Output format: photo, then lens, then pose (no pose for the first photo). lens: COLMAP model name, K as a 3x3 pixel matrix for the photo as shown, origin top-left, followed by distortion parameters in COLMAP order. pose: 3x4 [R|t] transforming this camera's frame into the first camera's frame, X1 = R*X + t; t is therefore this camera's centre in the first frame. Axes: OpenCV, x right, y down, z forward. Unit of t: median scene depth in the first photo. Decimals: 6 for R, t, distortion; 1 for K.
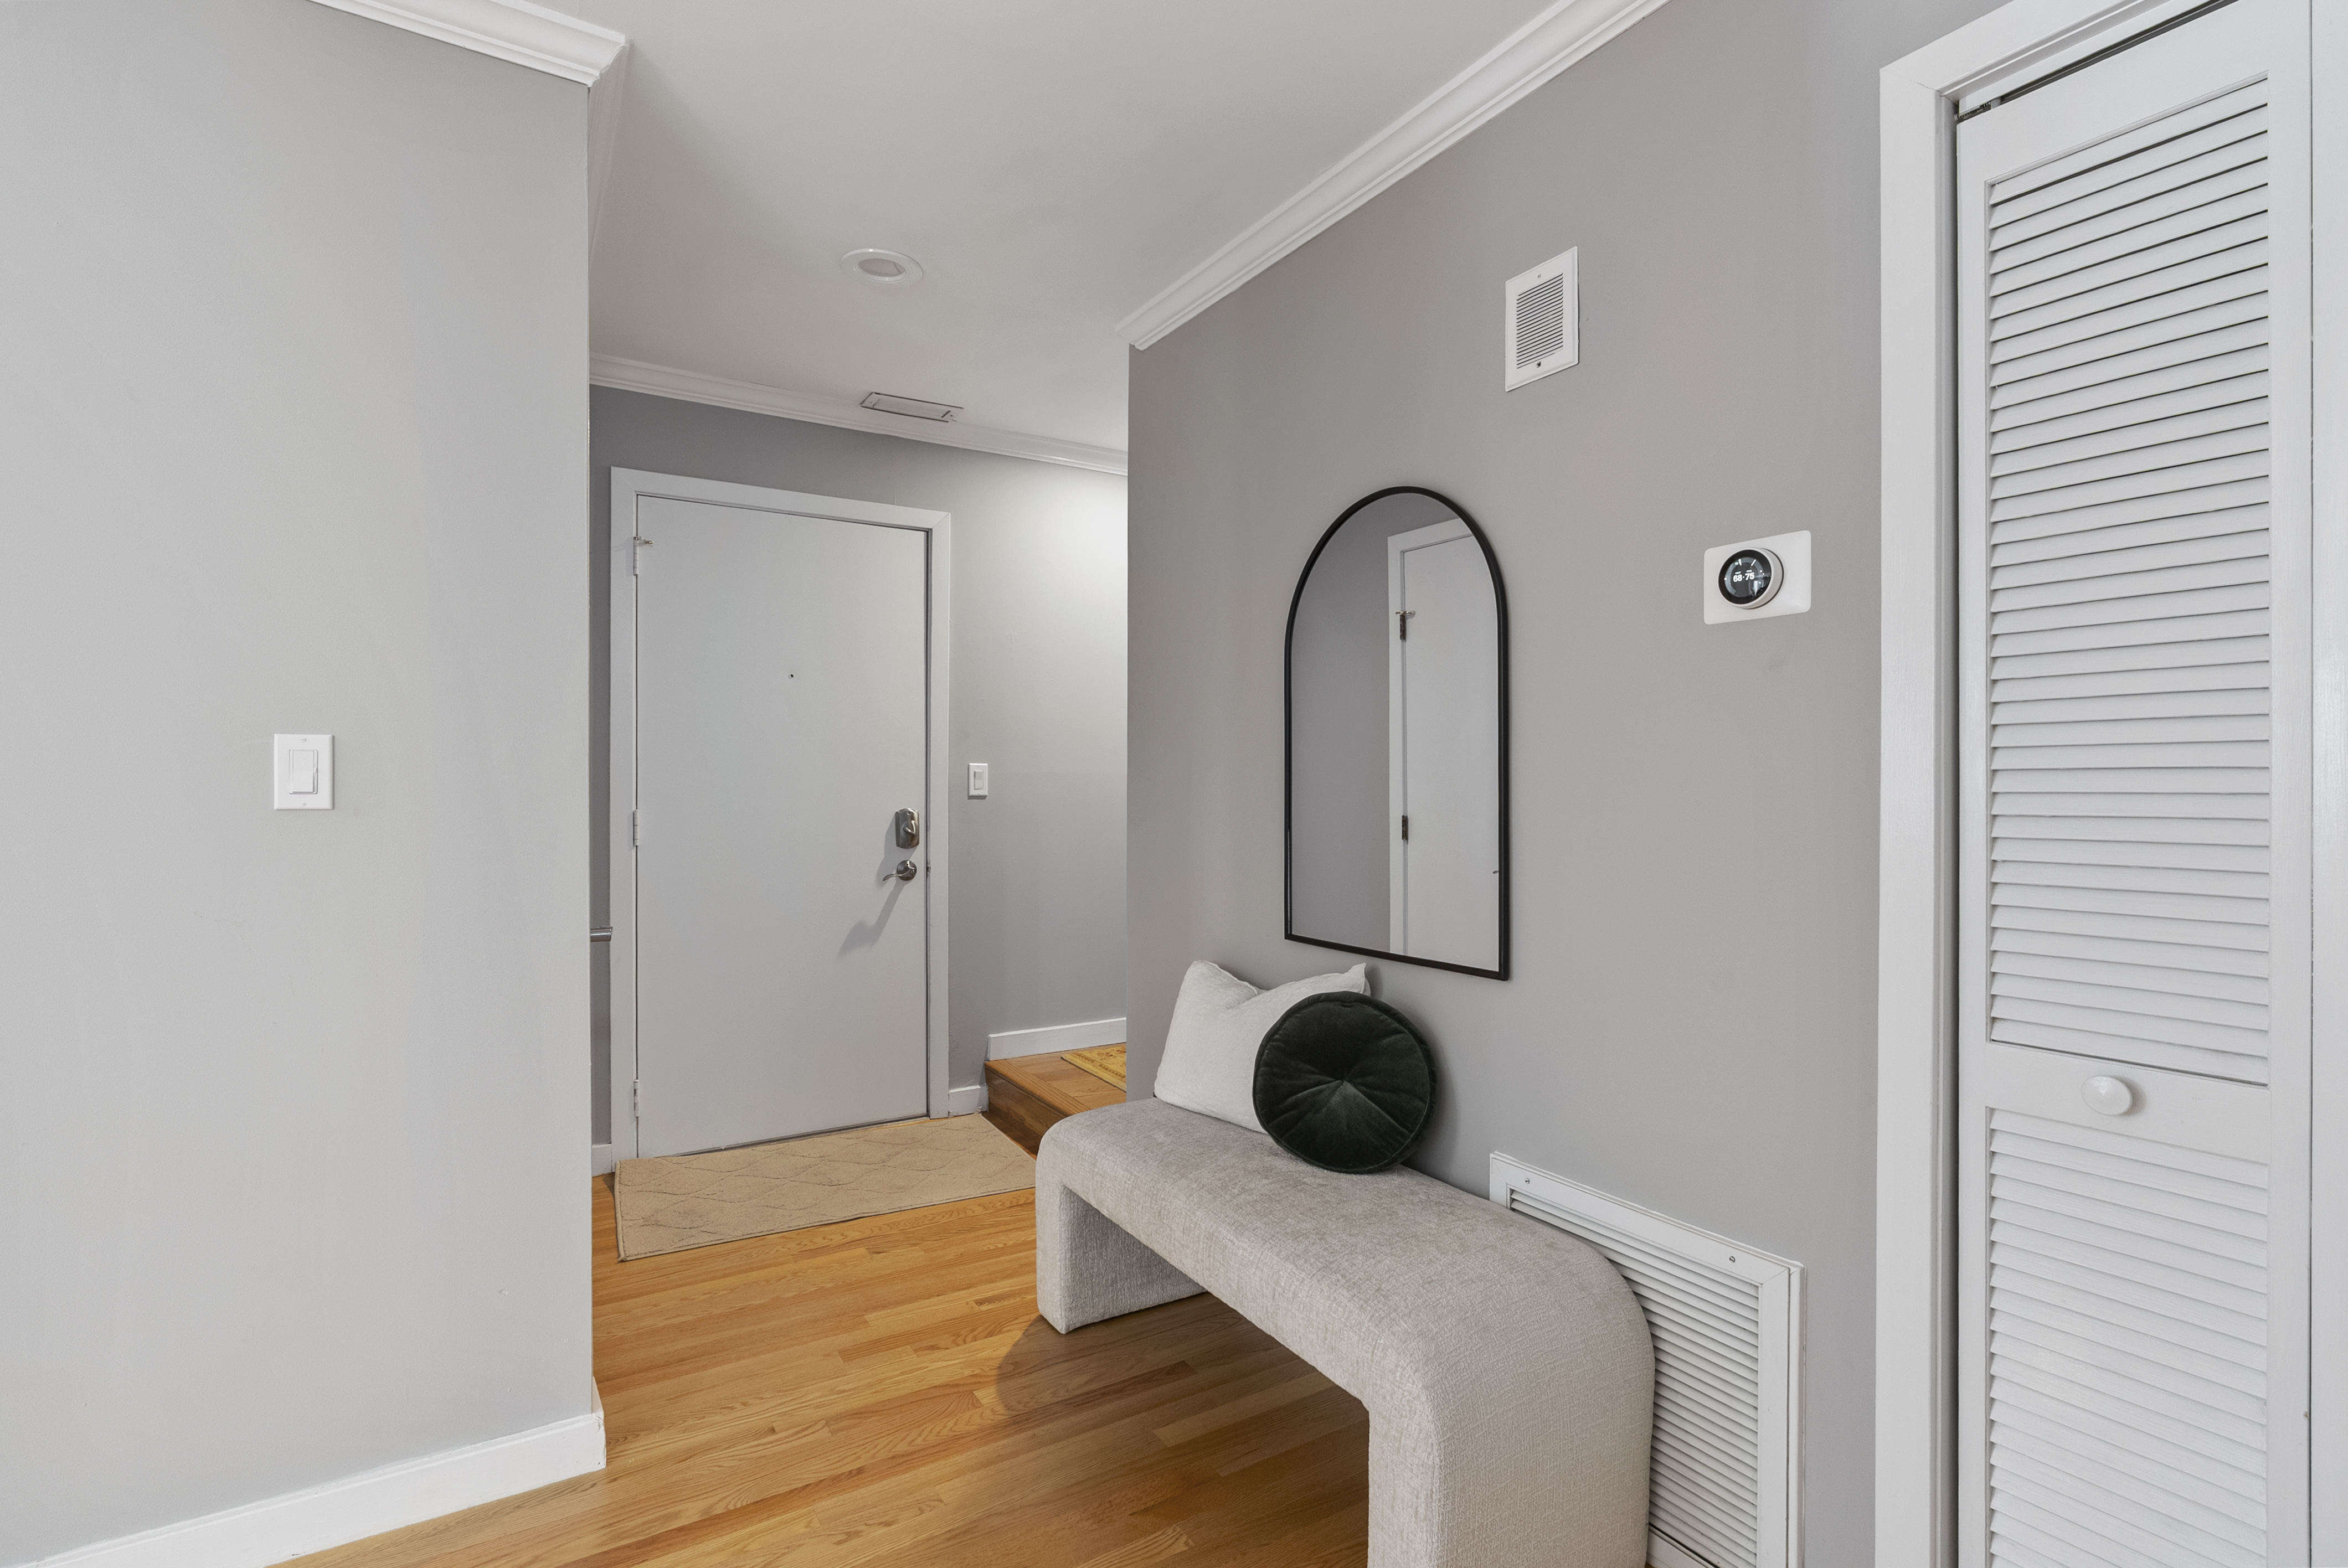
lens RADIAL K [[1064.2, 0, 1132.3], [0, 1064.2, 782.7], [0, 0, 1]] dist [-0.014640, -0.000248]
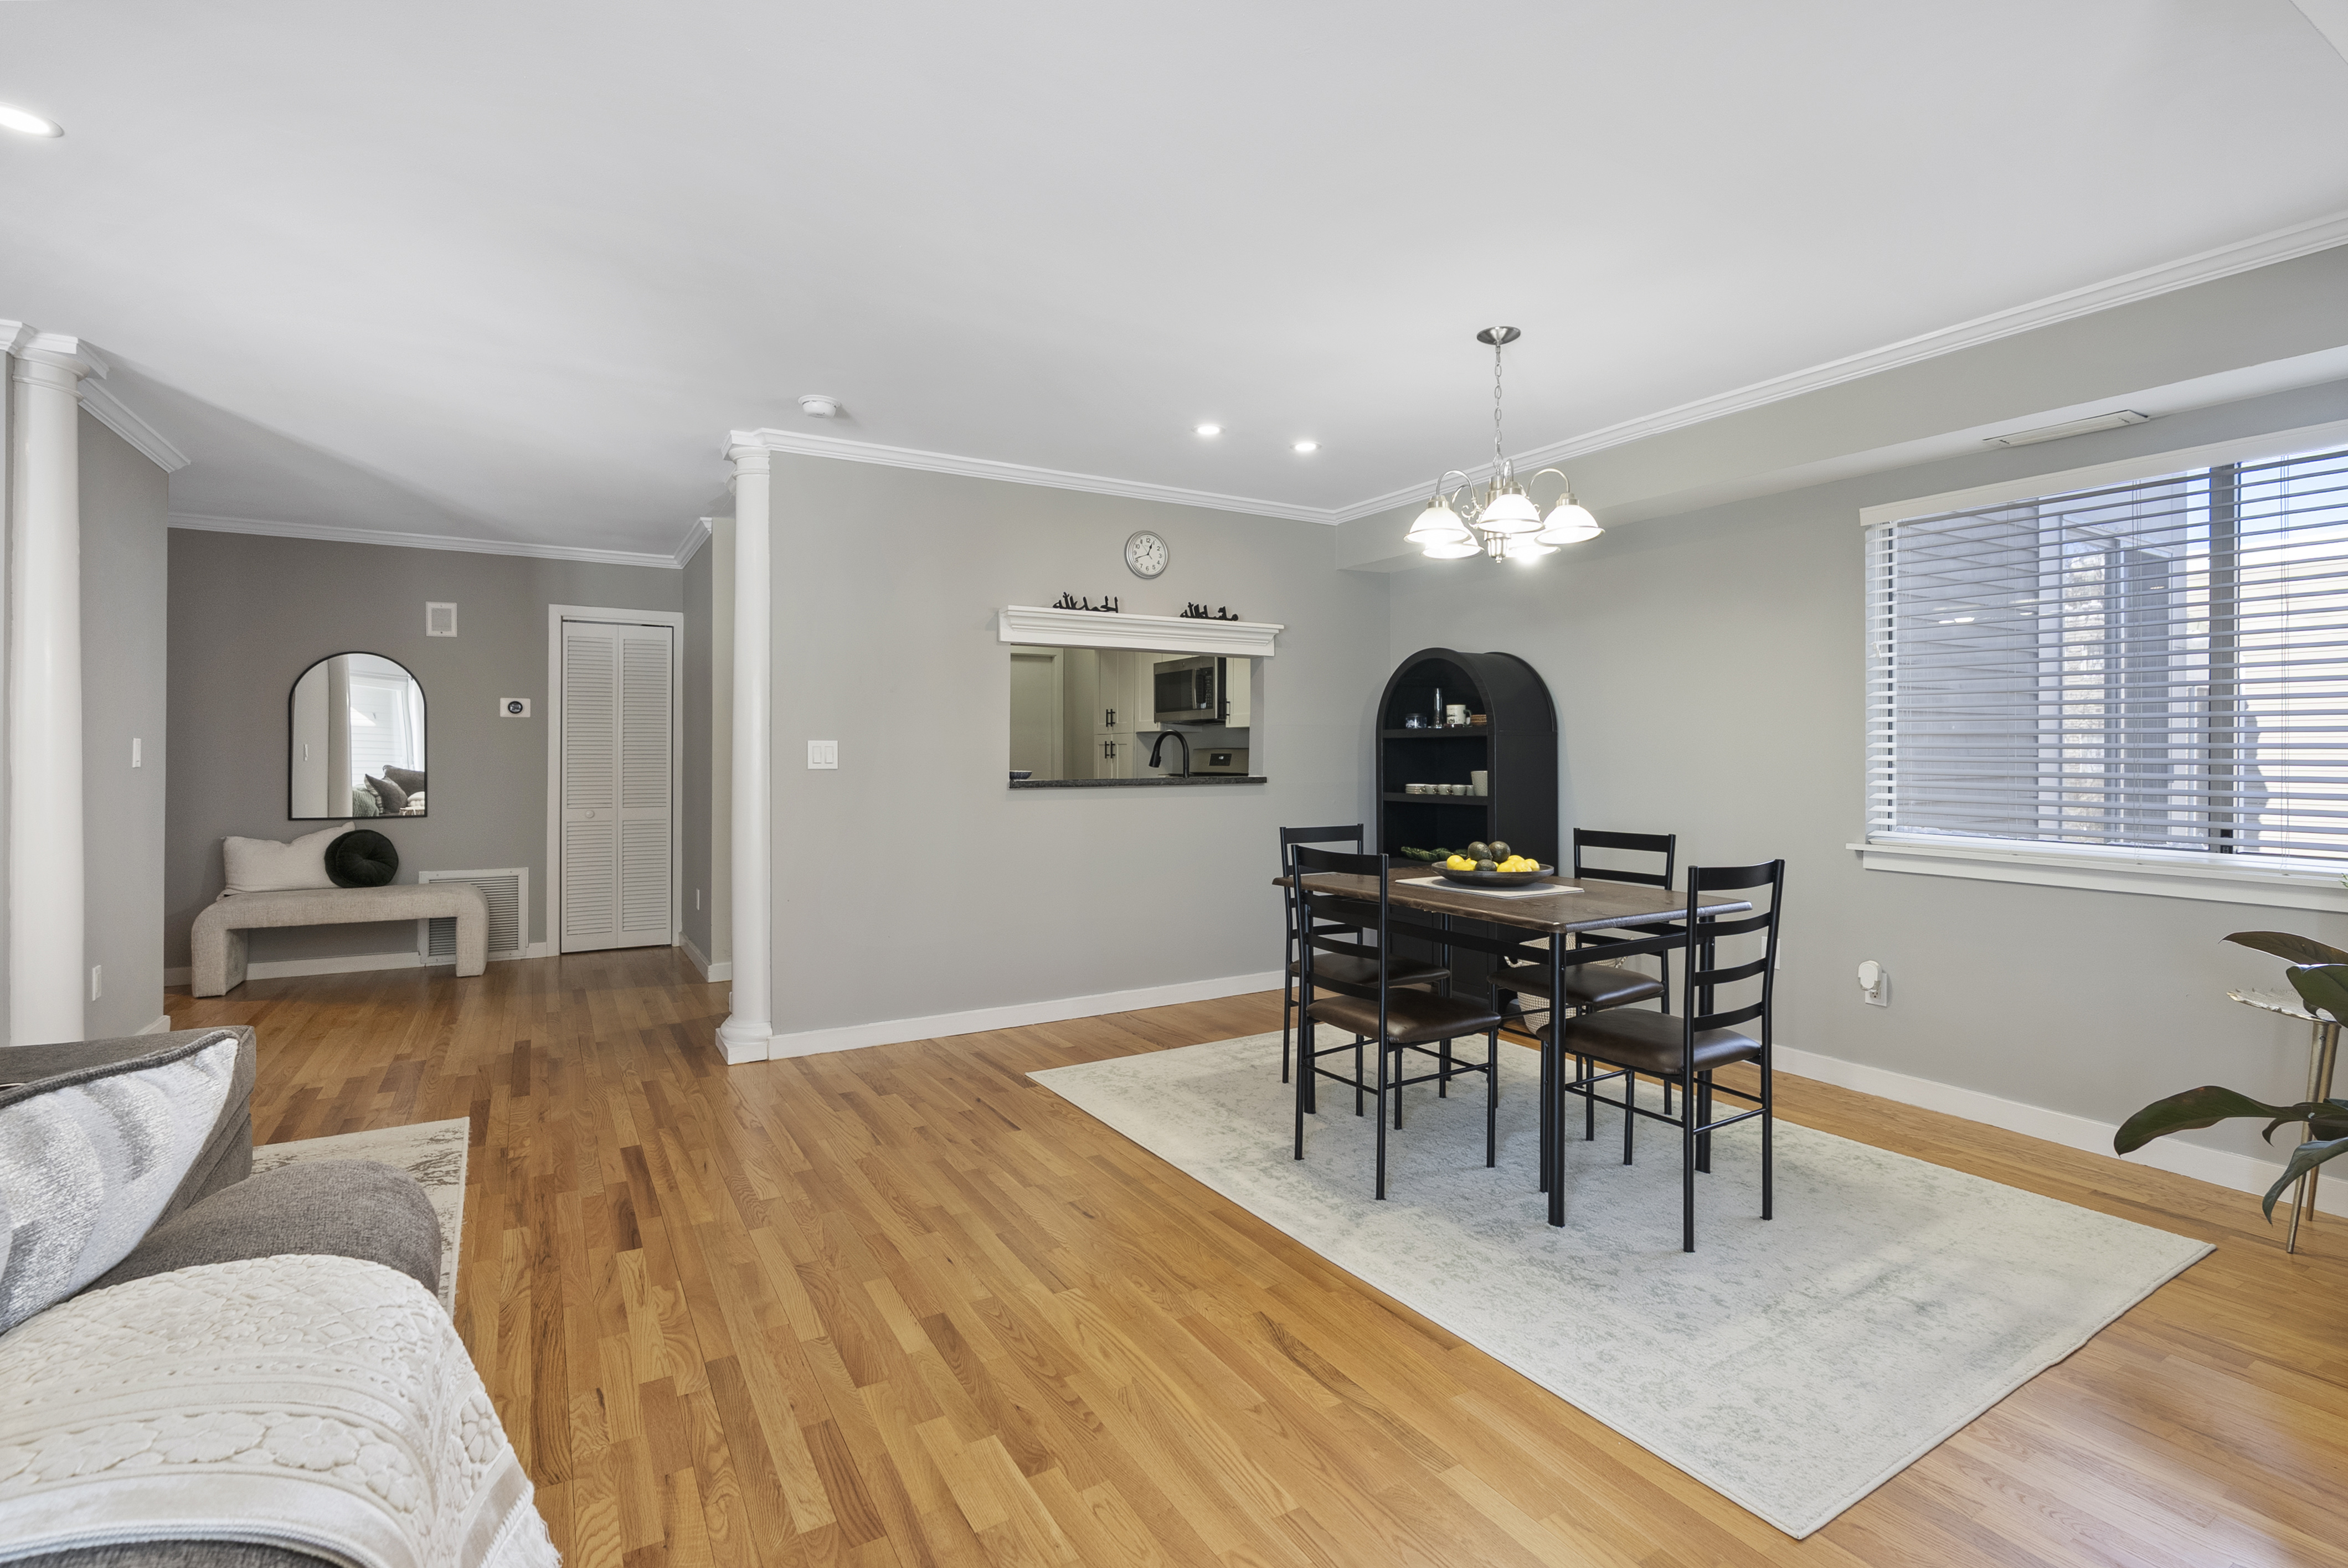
lens RADIAL K [[1093.9, 0, 1172.3], [0, 1093.9, 751.4], [0, 0, 1]] dist [-0.011841, 0.004278]
pose [[0.001985, -0.000638, 0.999998, -3.146152], [-0.001372, 0.999999, 0.000641, -0.018762], [-0.999997, -0.001373, 0.001984, -1.369406]]
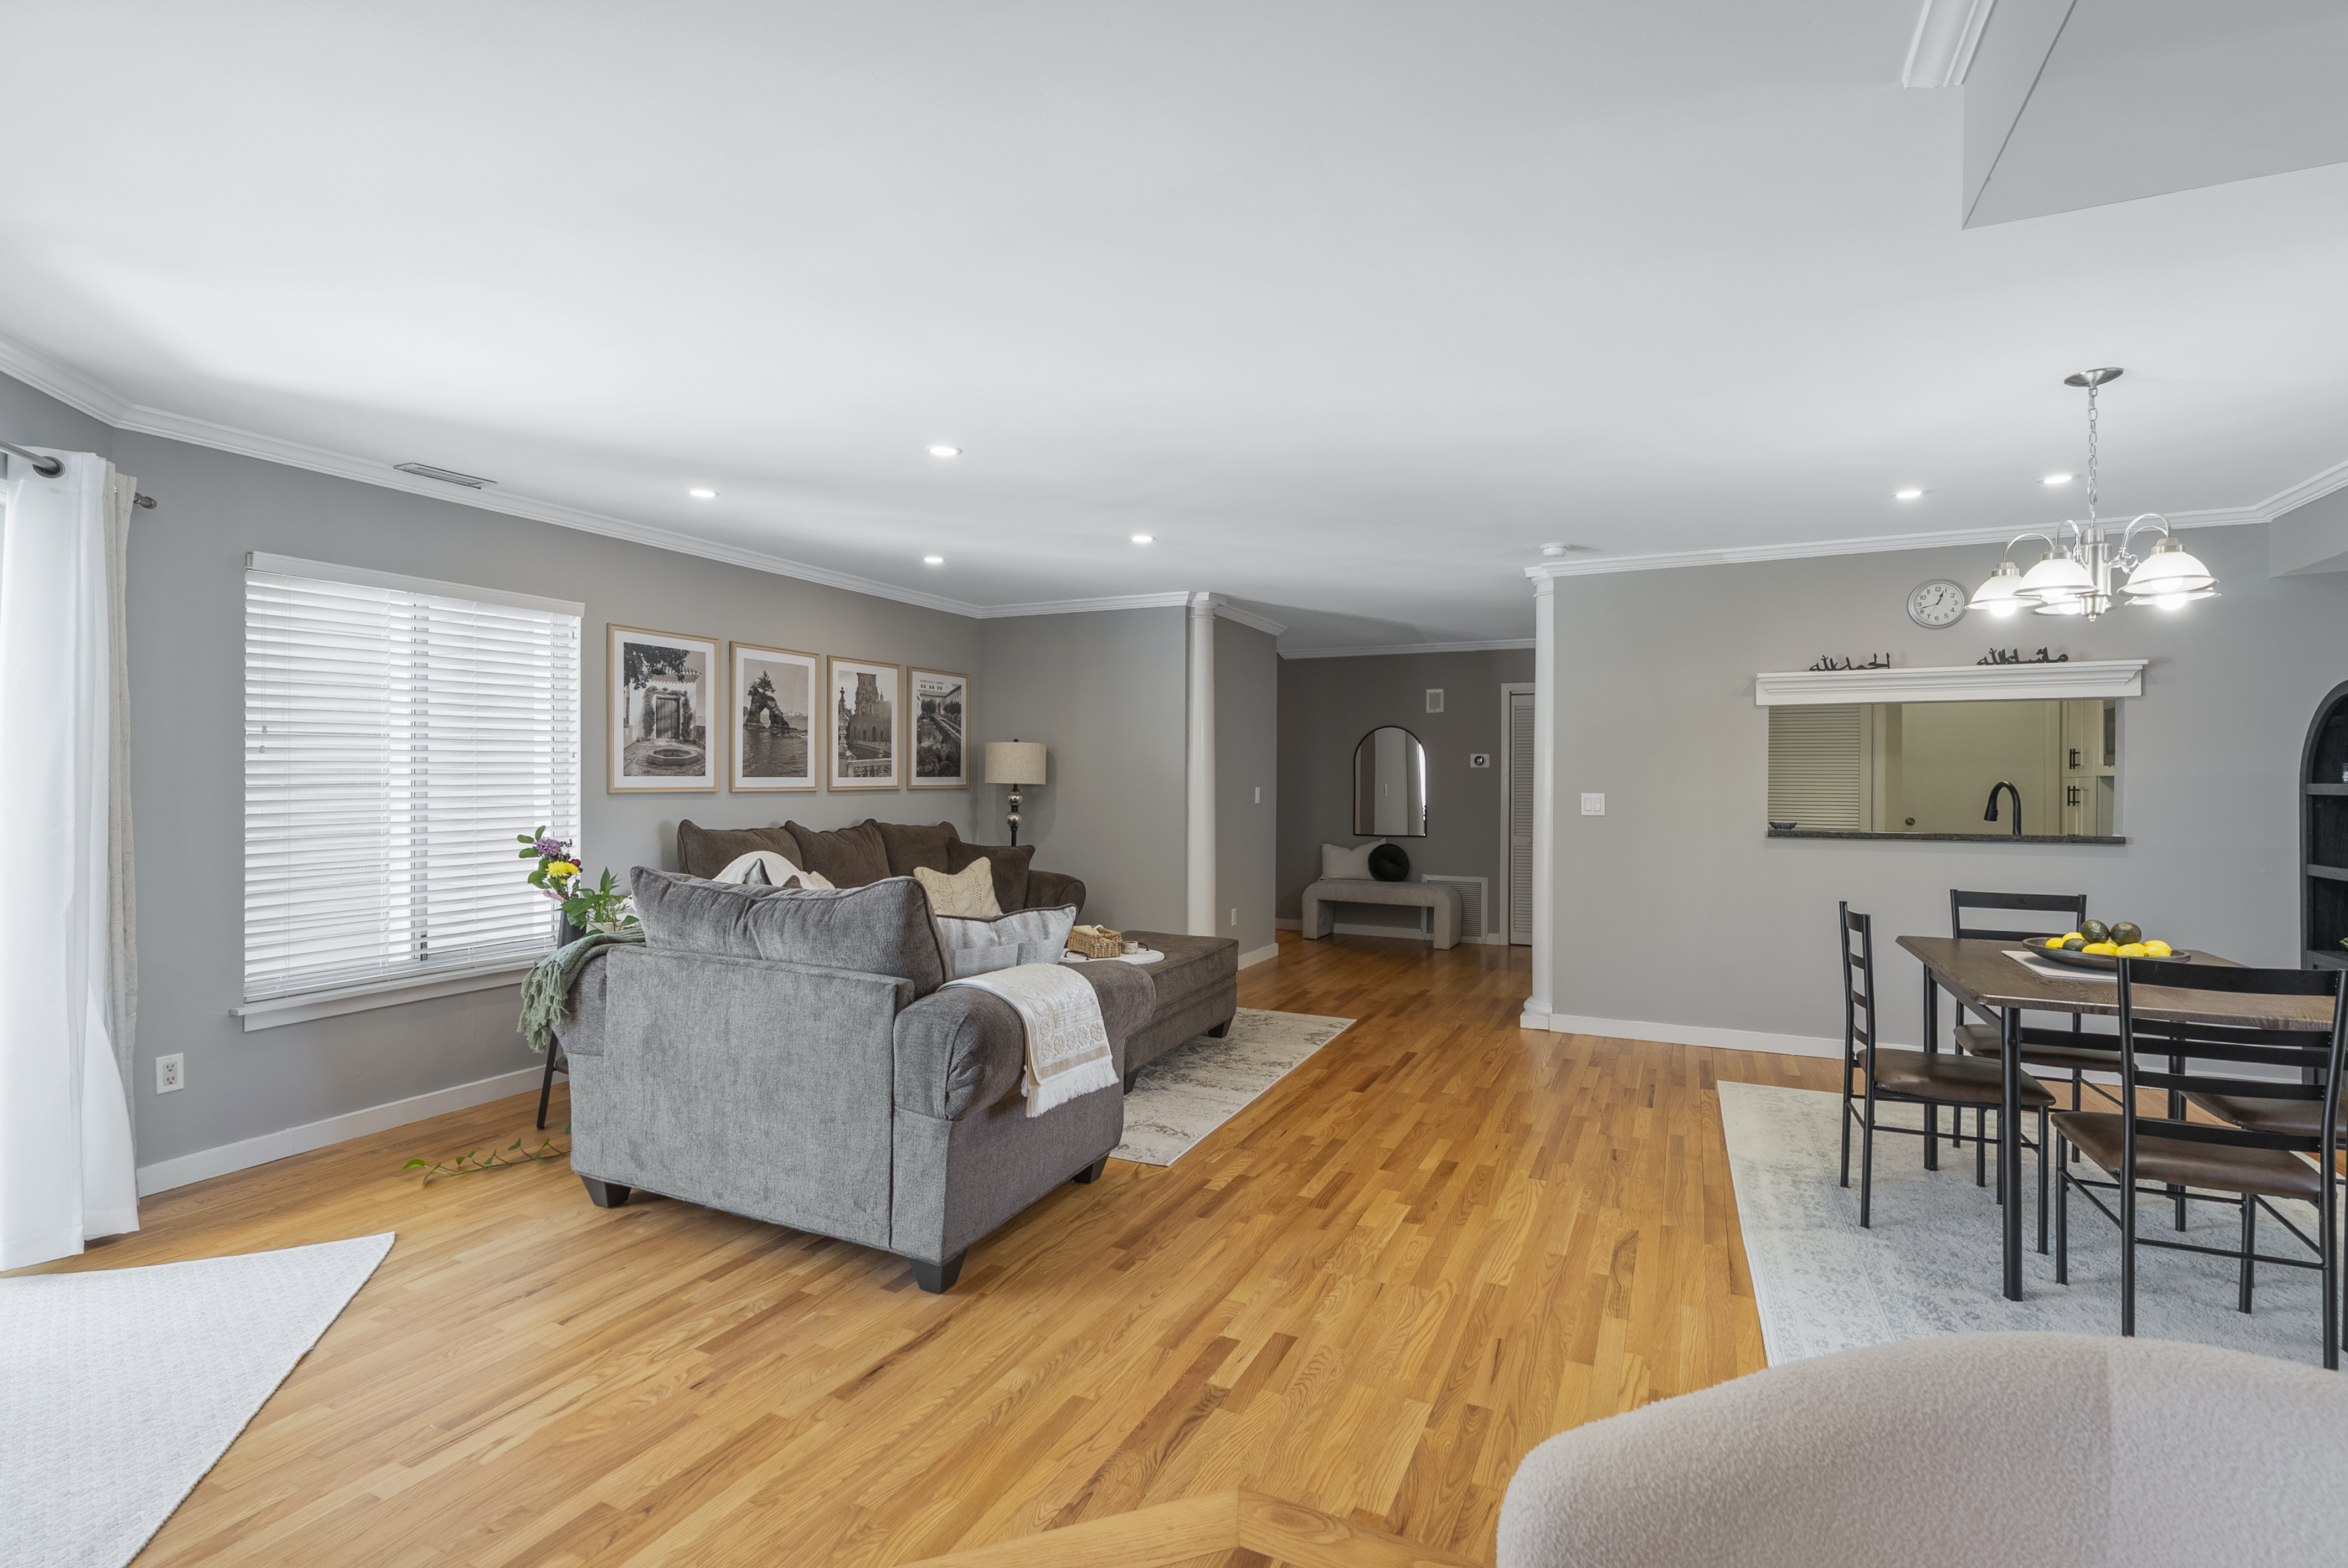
lens RADIAL K [[1093.8, 0, 1135.3], [0, 1093.8, 770.6], [0, 0, 1]] dist [0.000675, 0.000597]
pose [[0.851531, 0.000584, 0.524304, -3.496804], [0.001174, 0.999995, -0.003021, -0.100592], [-0.524303, 0.003188, 0.851526, -2.616253]]
